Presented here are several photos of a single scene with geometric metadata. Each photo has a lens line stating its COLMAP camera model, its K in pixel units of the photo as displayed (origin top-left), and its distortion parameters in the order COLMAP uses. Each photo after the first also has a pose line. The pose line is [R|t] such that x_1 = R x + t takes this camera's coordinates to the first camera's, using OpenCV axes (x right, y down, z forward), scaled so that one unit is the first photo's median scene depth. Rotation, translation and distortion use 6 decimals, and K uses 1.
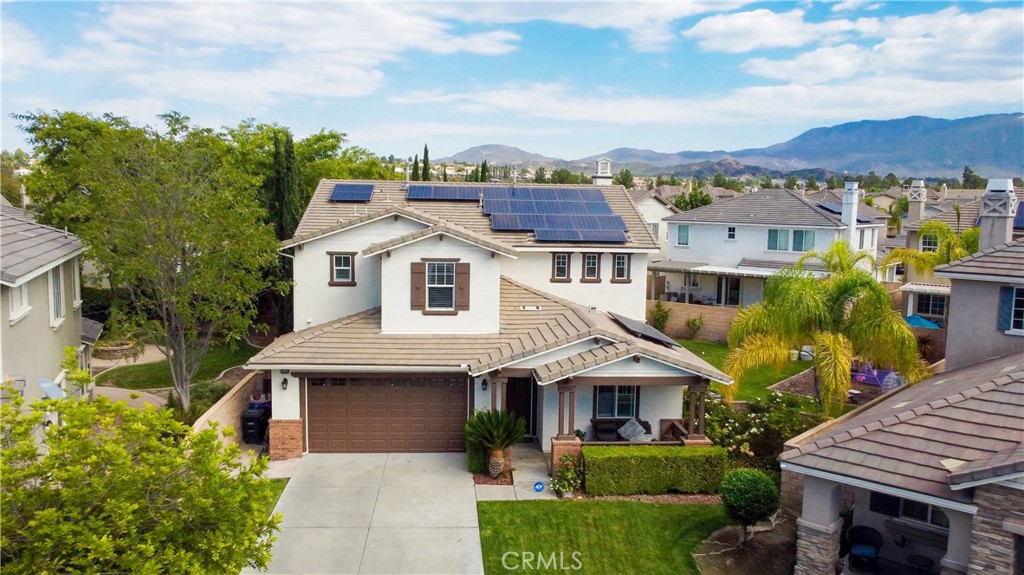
lens RADIAL K [[814.2, 0, 511.1], [0, 814.2, 291.0], [0, 0, 1]] dist [0.007121, 0.004603]
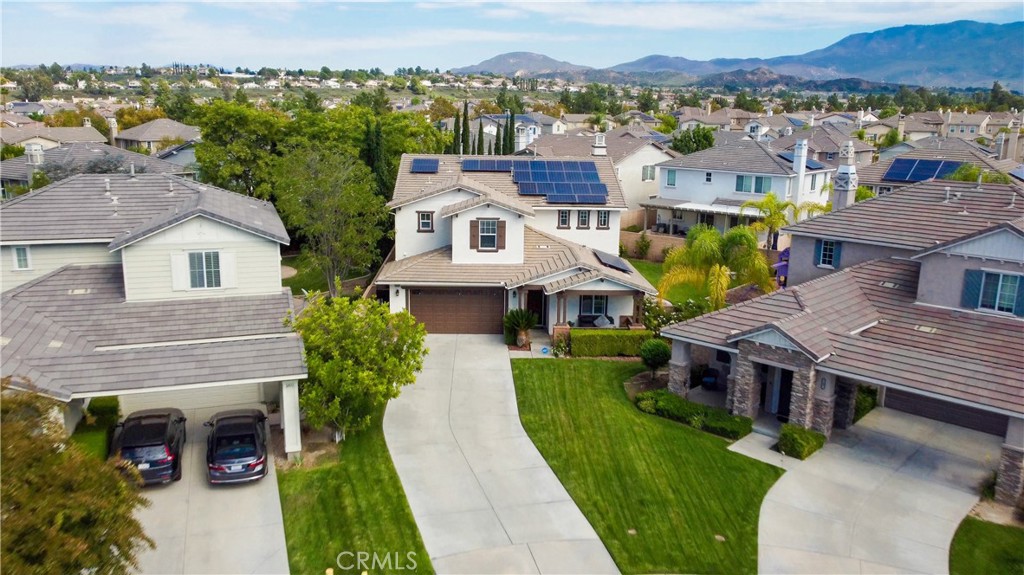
lens RADIAL K [[814.2, 0, 511.6], [0, 814.2, 288.4], [0, 0, 1]] dist [0.007121, 0.004603]
pose [[0.999478, 0.007222, -0.031496, 0.013430], [-0.003901, 0.994540, 0.104282, -0.067528], [0.032077, -0.104105, 0.994049, -0.627049]]
